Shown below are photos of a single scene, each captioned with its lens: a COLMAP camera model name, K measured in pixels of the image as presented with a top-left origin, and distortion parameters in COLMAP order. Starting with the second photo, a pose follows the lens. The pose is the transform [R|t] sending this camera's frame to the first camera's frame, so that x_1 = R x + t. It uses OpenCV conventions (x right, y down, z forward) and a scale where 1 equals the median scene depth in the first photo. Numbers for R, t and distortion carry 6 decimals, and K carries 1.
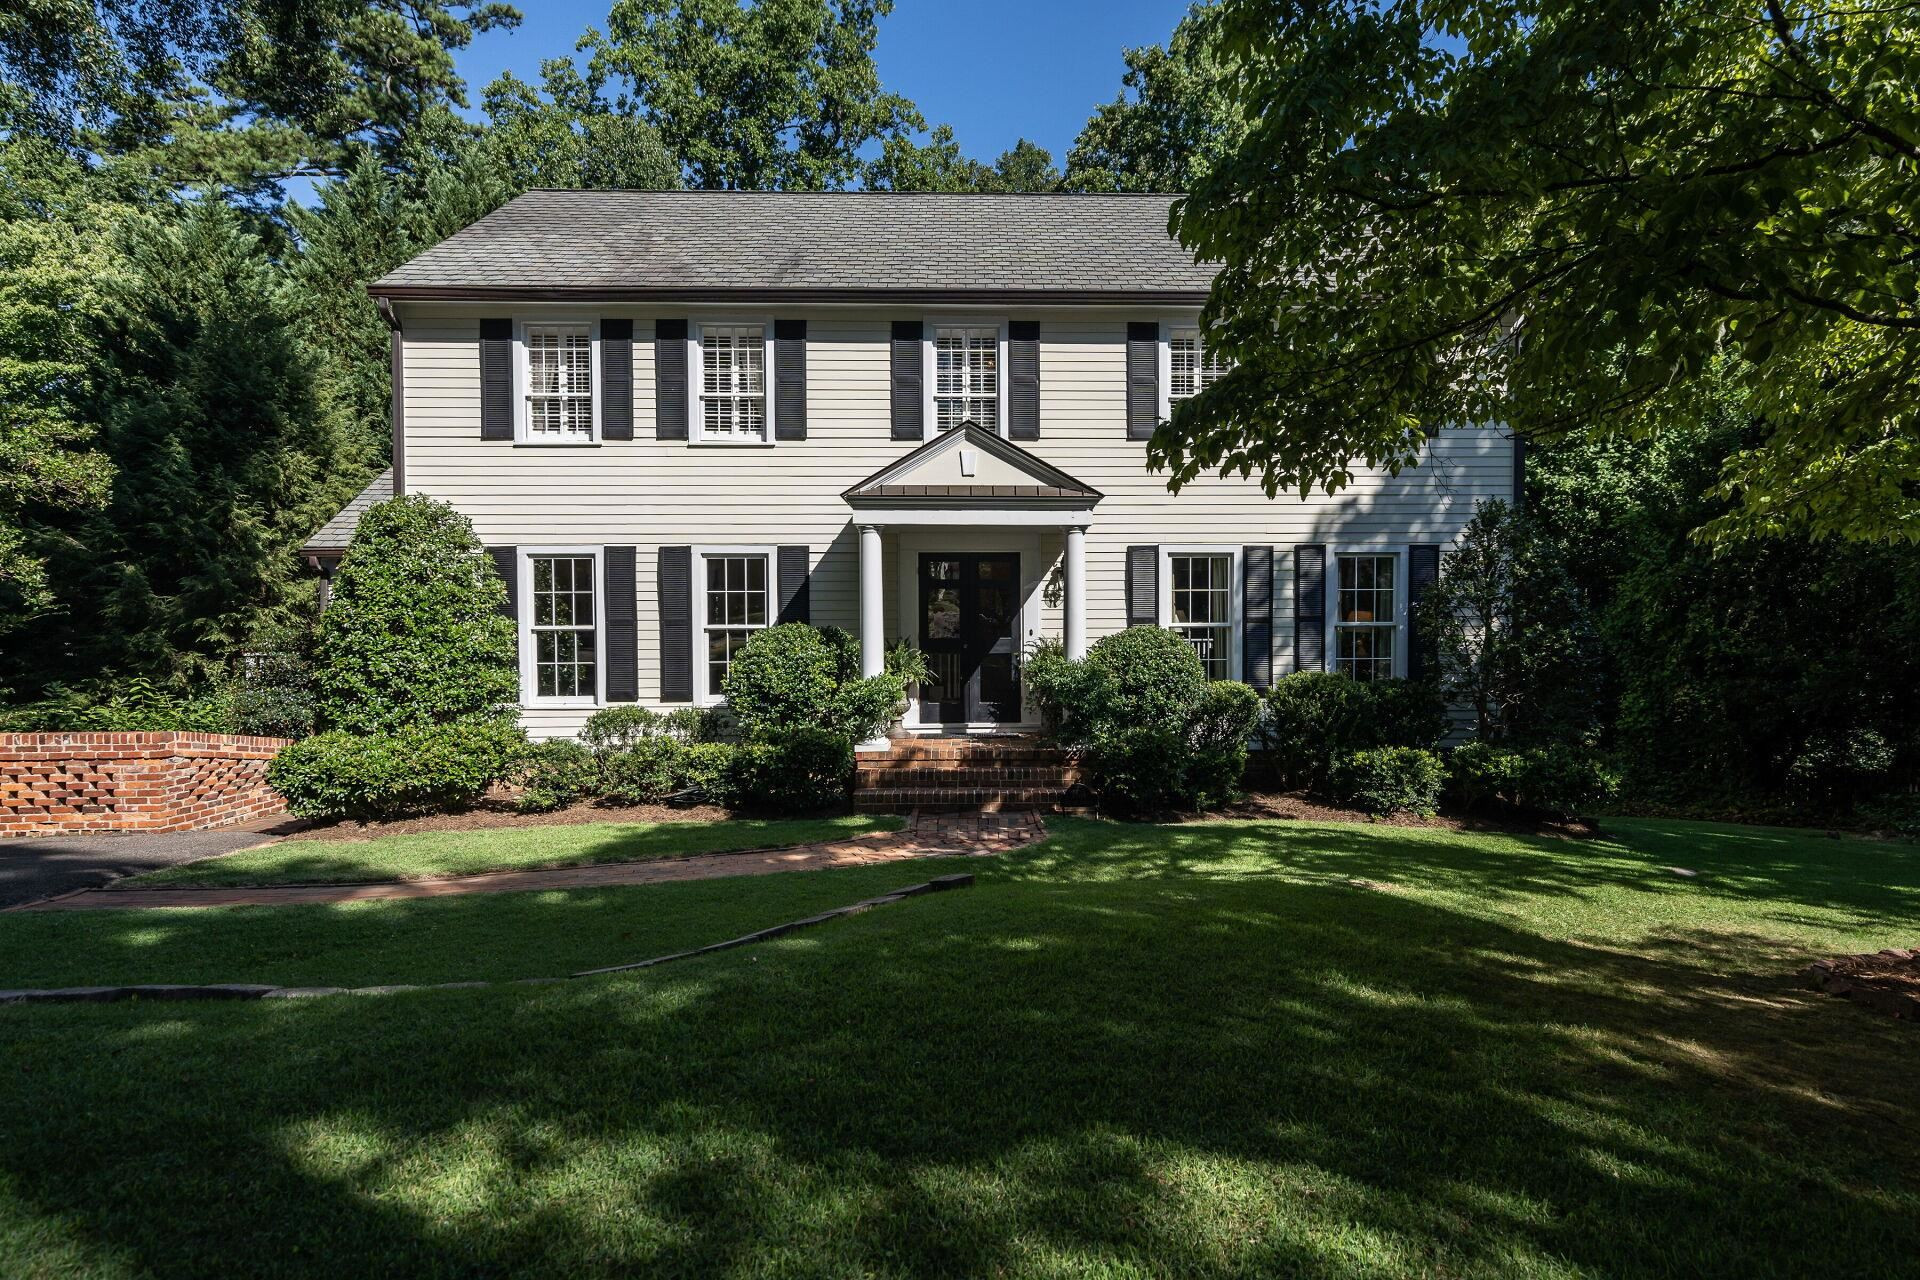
lens RADIAL K [[882.3, 0, 963.5], [0, 882.3, 645.9], [0, 0, 1]] dist [-0.001459, -0.000046]
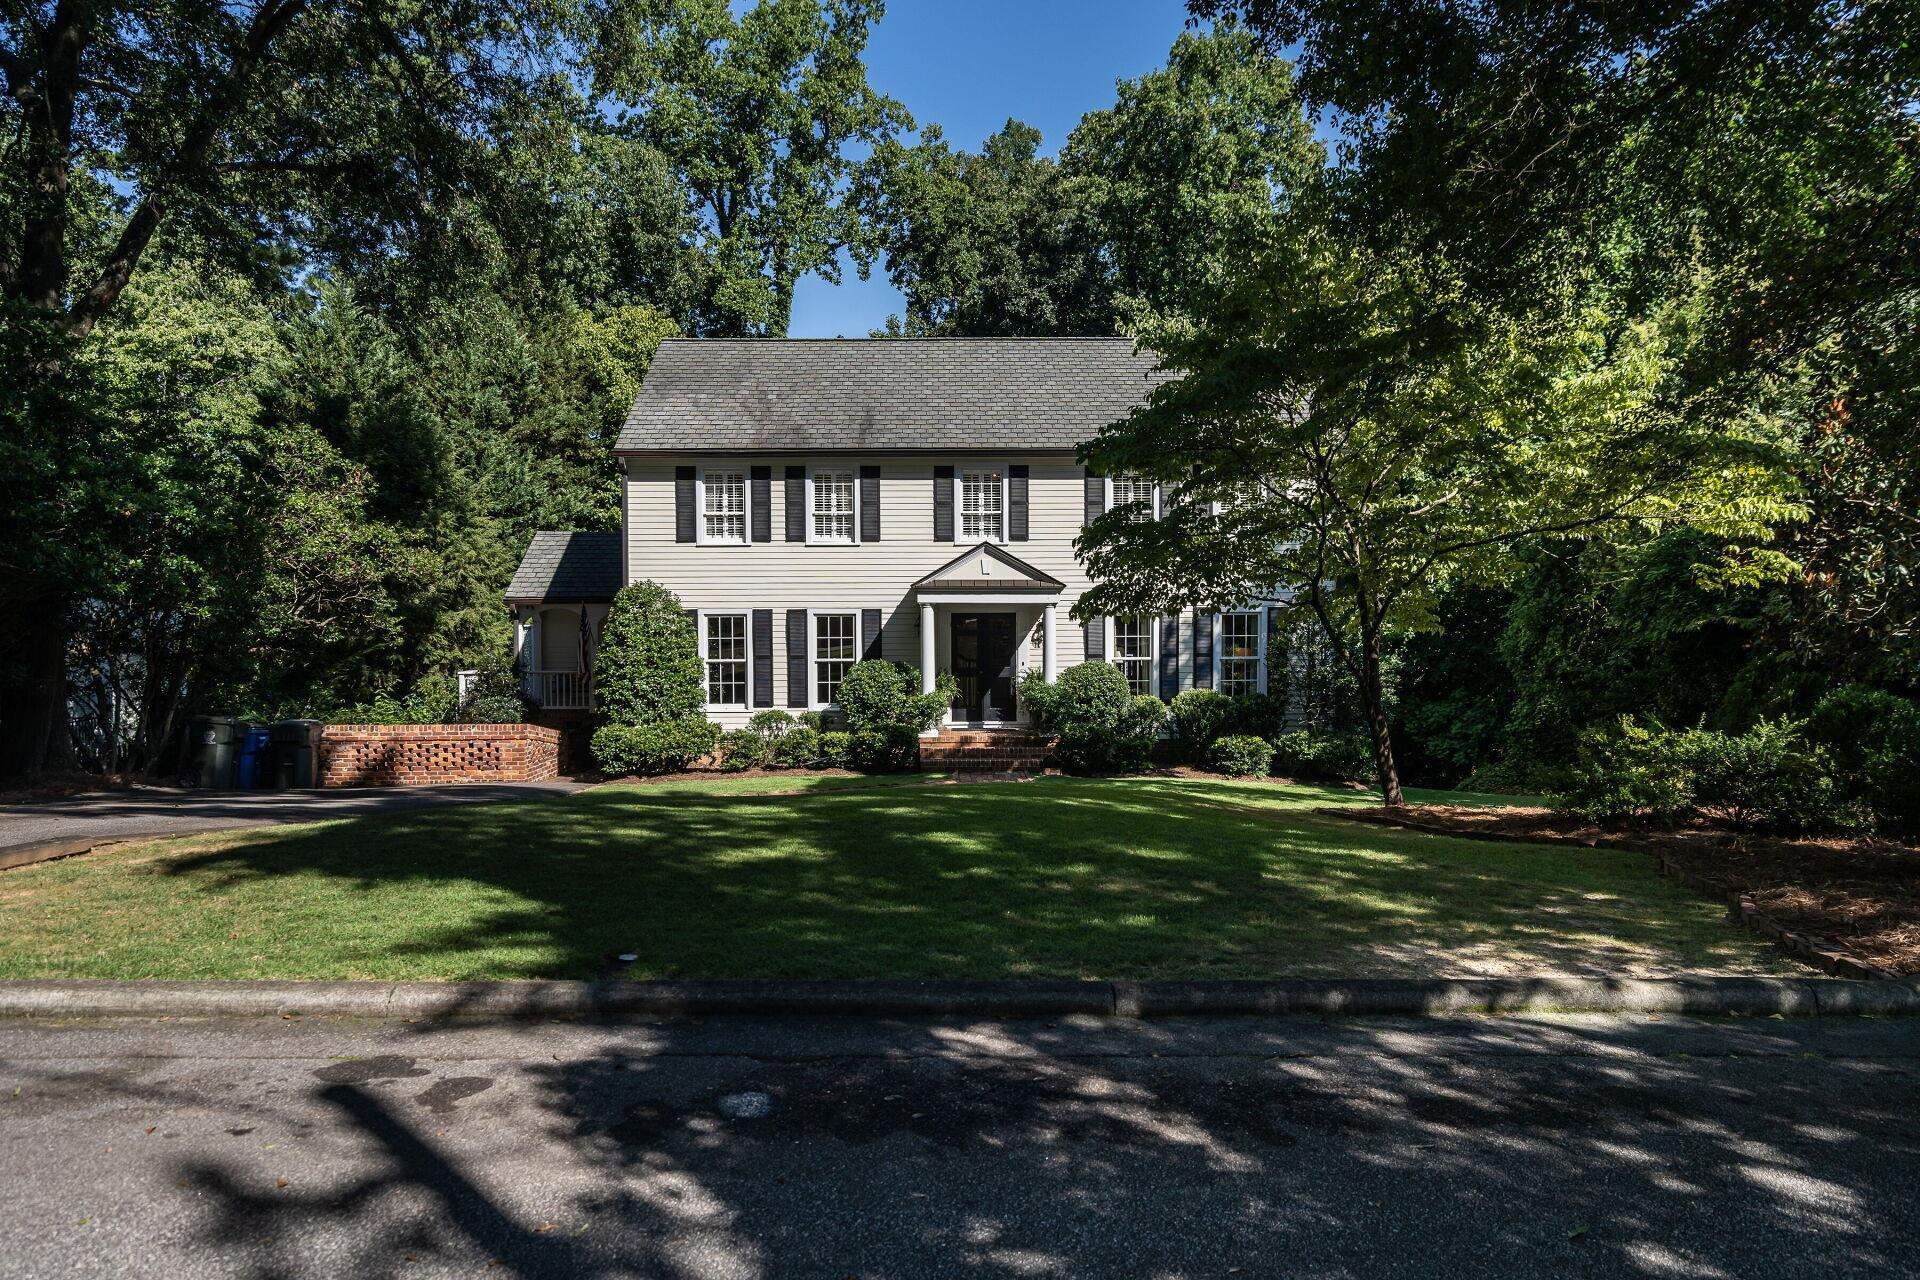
lens RADIAL K [[980.7, 0, 917.4], [0, 980.7, 649.9], [0, 0, 1]] dist [-0.003768, -0.000184]
pose [[0.999575, 0.000341, -0.029135, -0.060544], [-0.000214, 0.999990, 0.004365, -0.047851], [0.029136, -0.004356, 0.999566, -0.753133]]
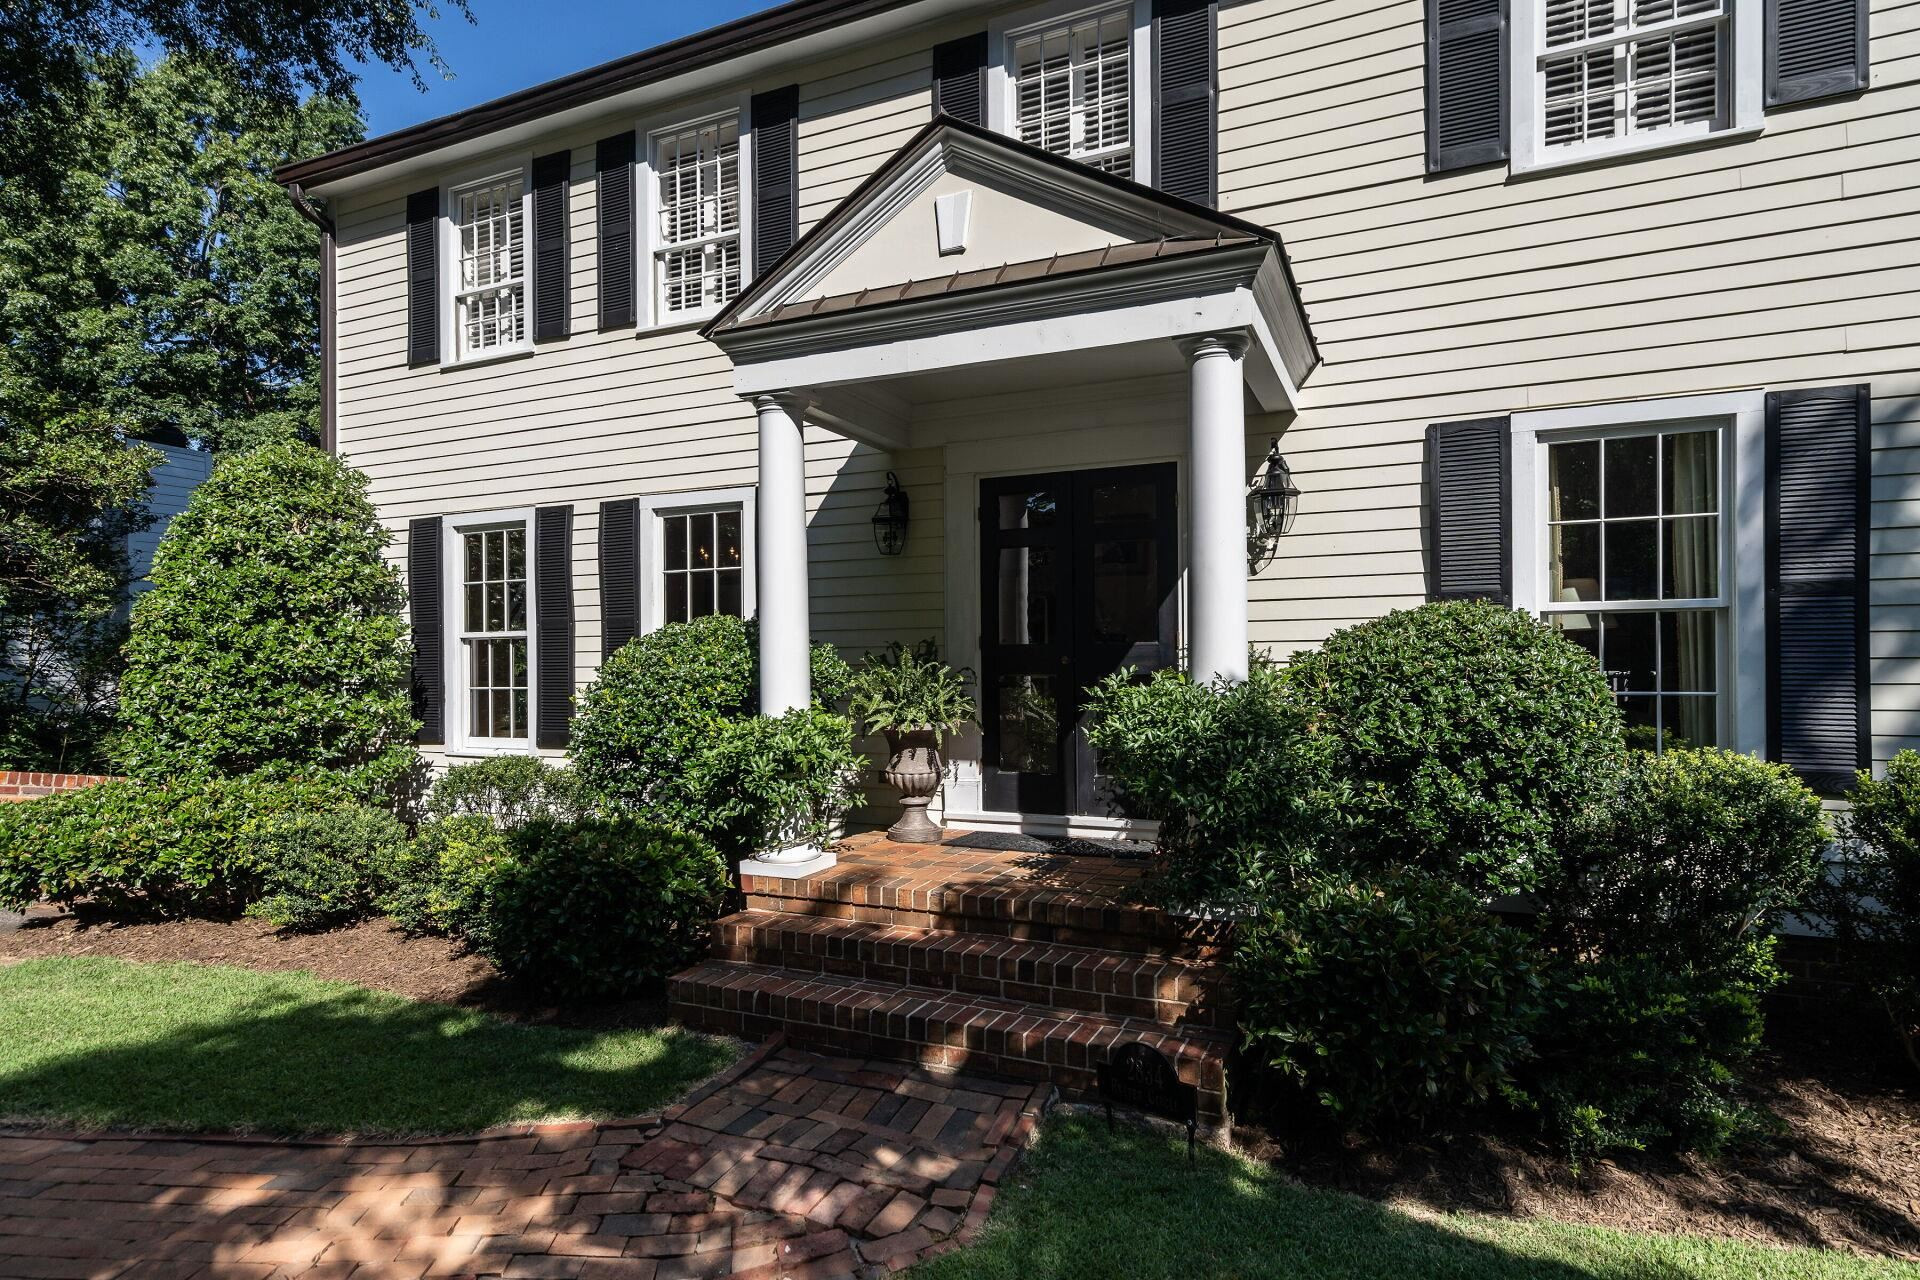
lens RADIAL K [[920.0, 0, 997.4], [0, 920.0, 666.0], [0, 0, 1]] dist [0.001522, -0.000101]
pose [[0.916972, -0.000346, -0.398950, 0.175688], [-0.008462, 0.999758, -0.020317, 0.015011], [0.398861, 0.022006, 0.916747, 0.517933]]
